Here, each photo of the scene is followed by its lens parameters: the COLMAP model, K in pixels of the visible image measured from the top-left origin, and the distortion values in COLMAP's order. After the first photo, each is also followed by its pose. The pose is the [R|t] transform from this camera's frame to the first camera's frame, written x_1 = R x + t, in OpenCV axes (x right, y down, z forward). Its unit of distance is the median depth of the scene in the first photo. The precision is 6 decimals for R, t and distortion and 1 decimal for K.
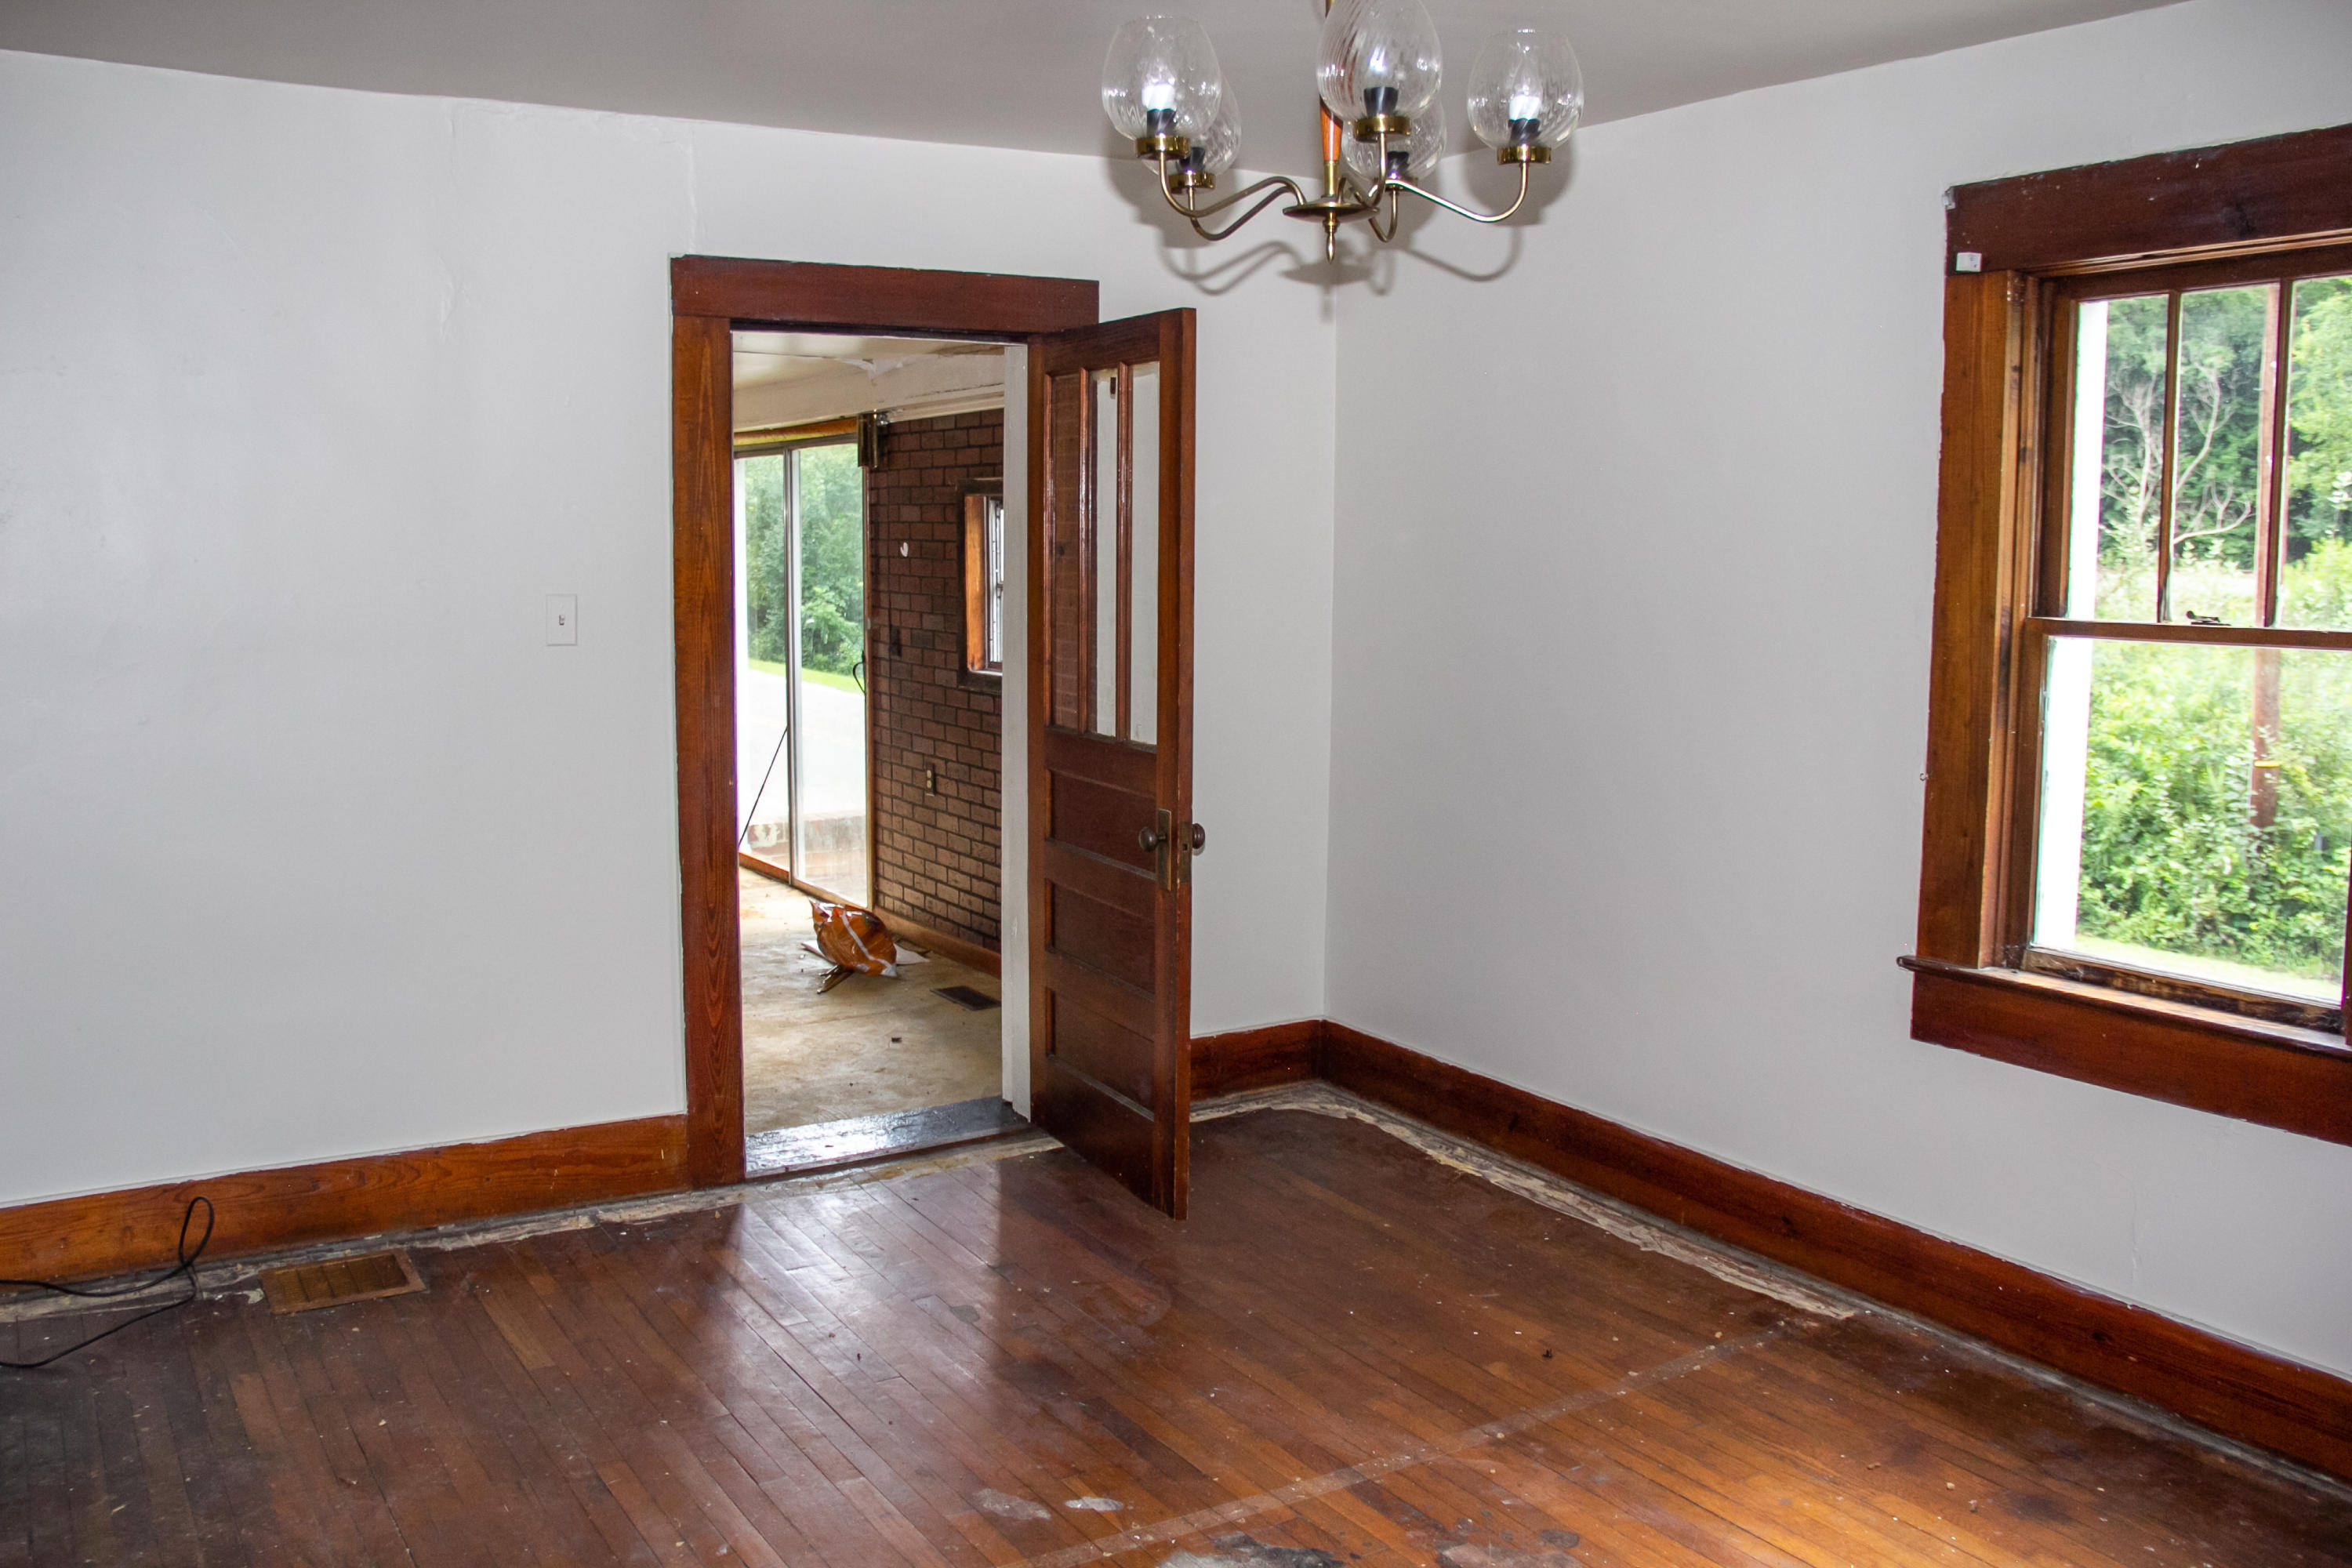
lens RADIAL K [[2034.6, 0, 1174.9], [0, 2034.6, 783.5], [0, 0, 1]] dist [-0.110807, 0.045844]
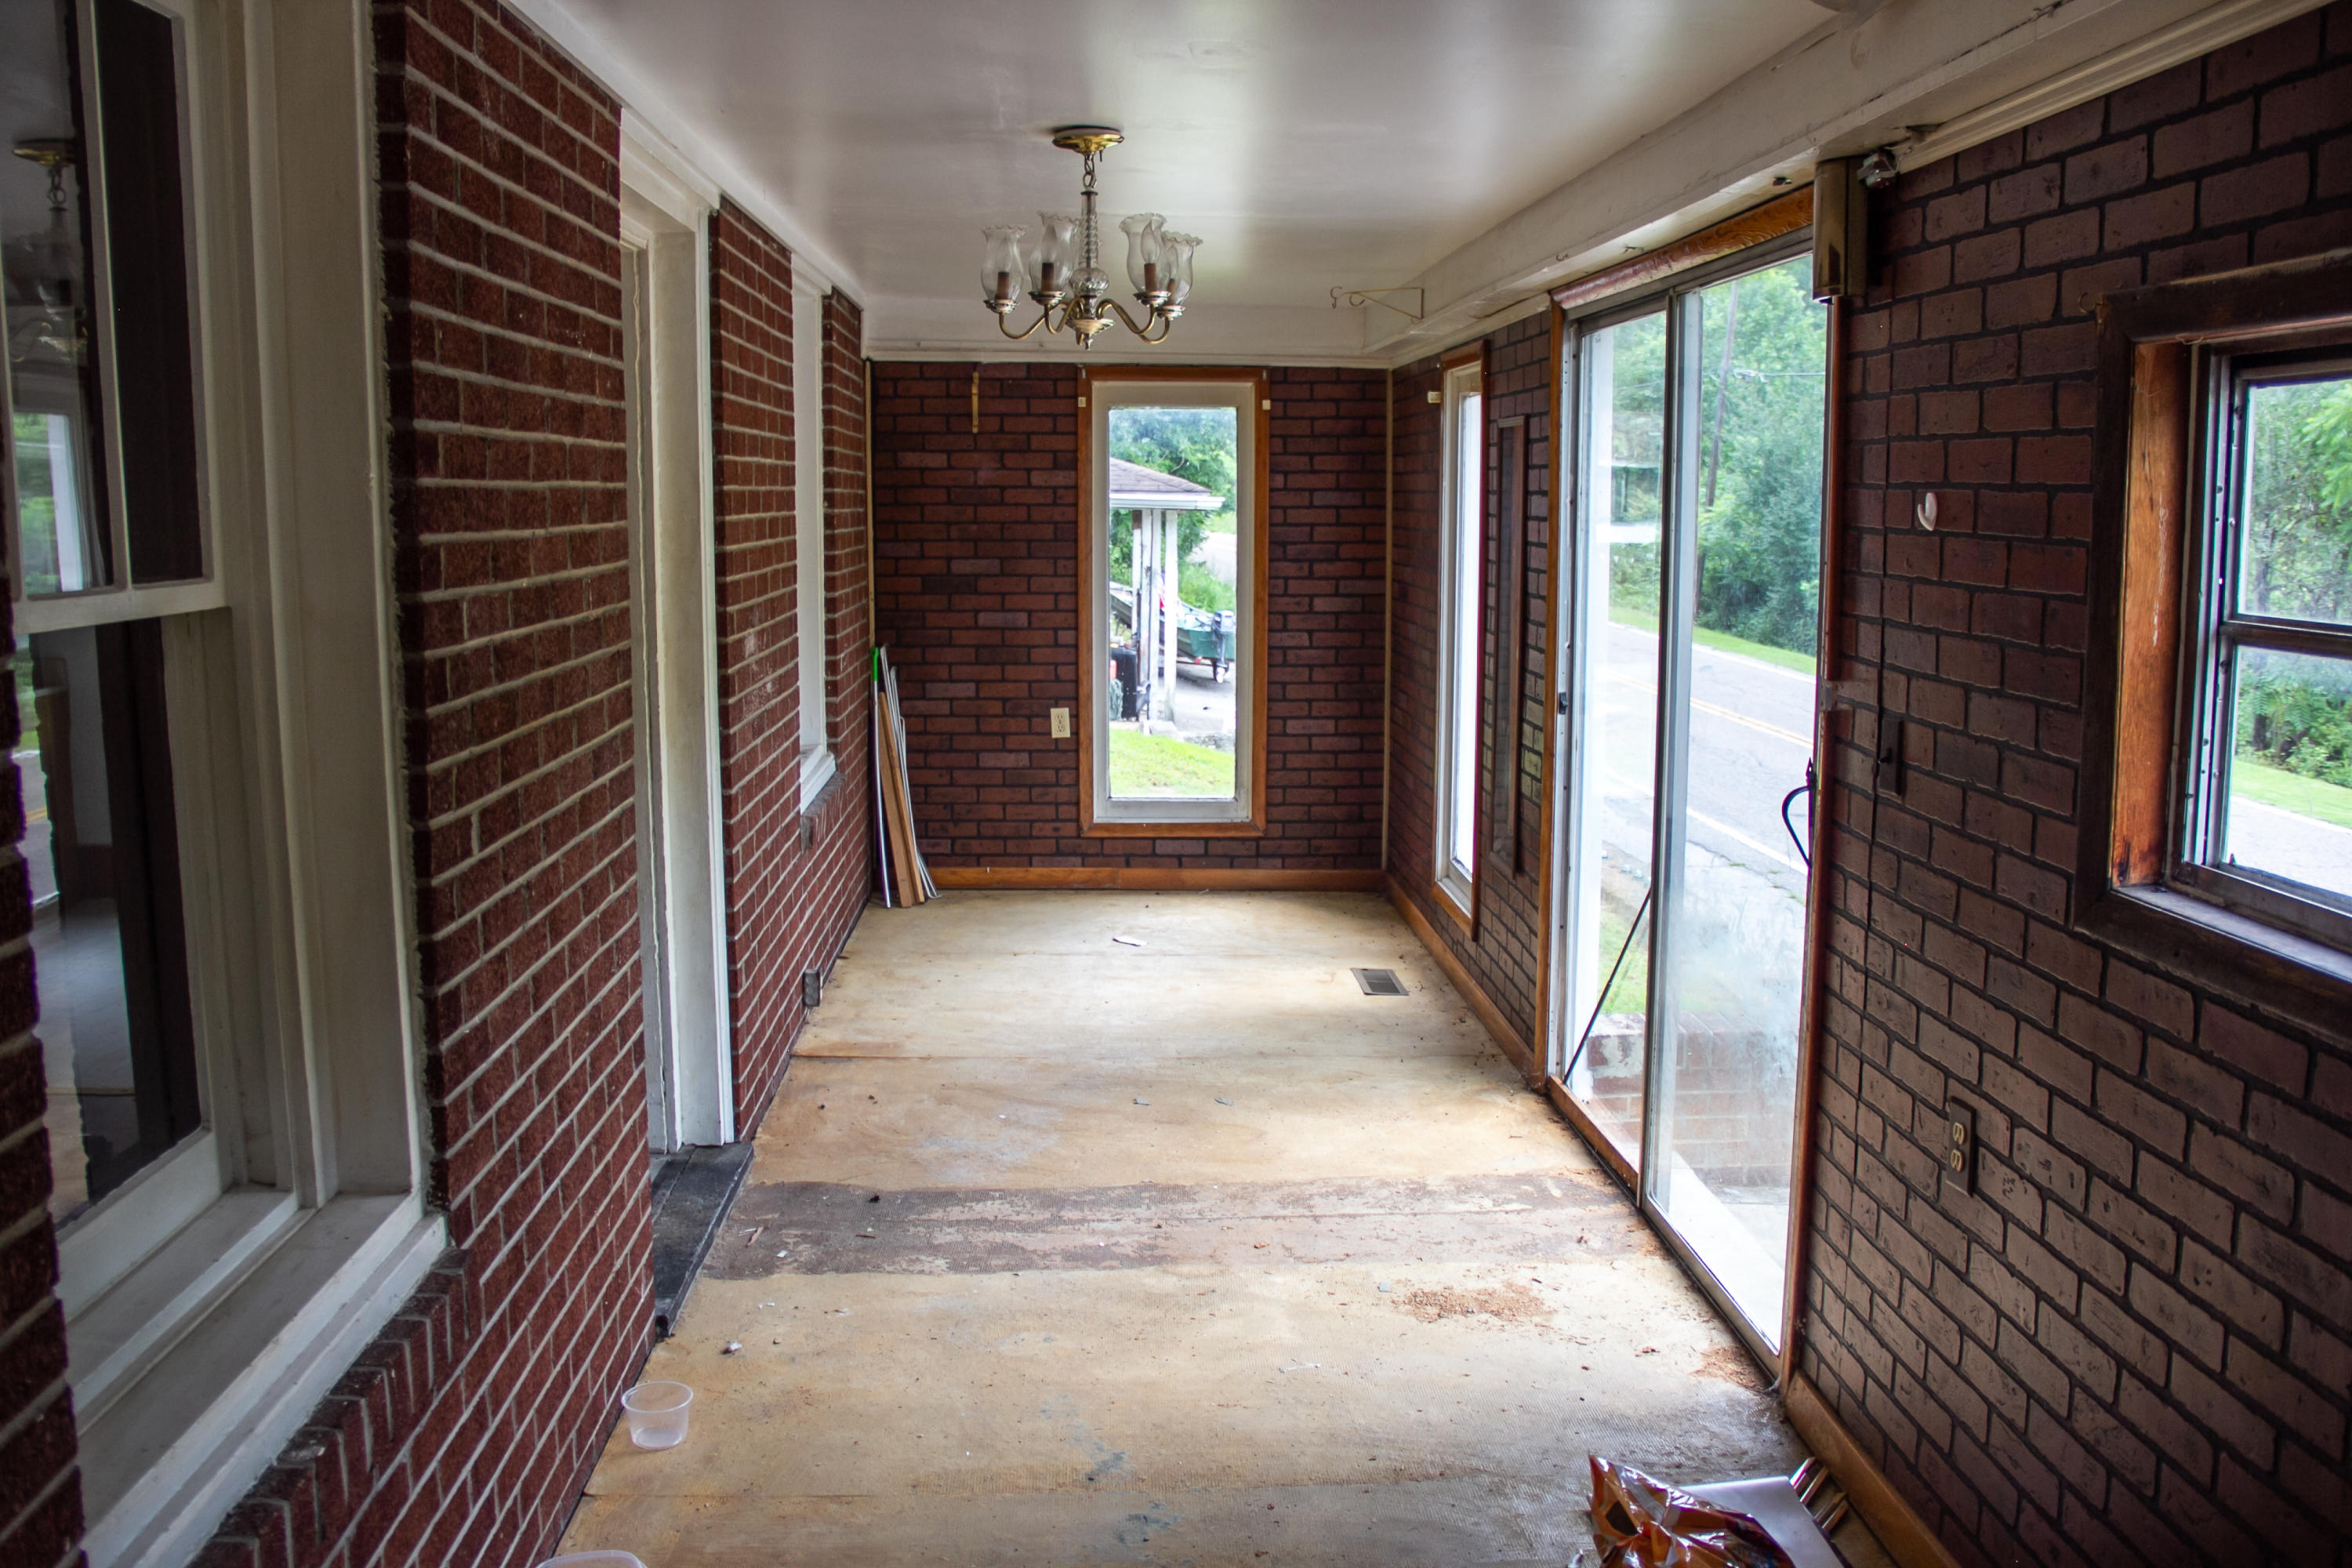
lens RADIAL K [[2034.6, 0, 1166.0], [0, 2034.6, 783.6], [0, 0, 1]] dist [-0.110807, 0.045844]
pose [[0.879872, 0.059739, -0.471441, -0.079540], [-0.052252, 0.998214, 0.028970, -0.068436], [0.472329, -0.000856, 0.881422, 0.604457]]
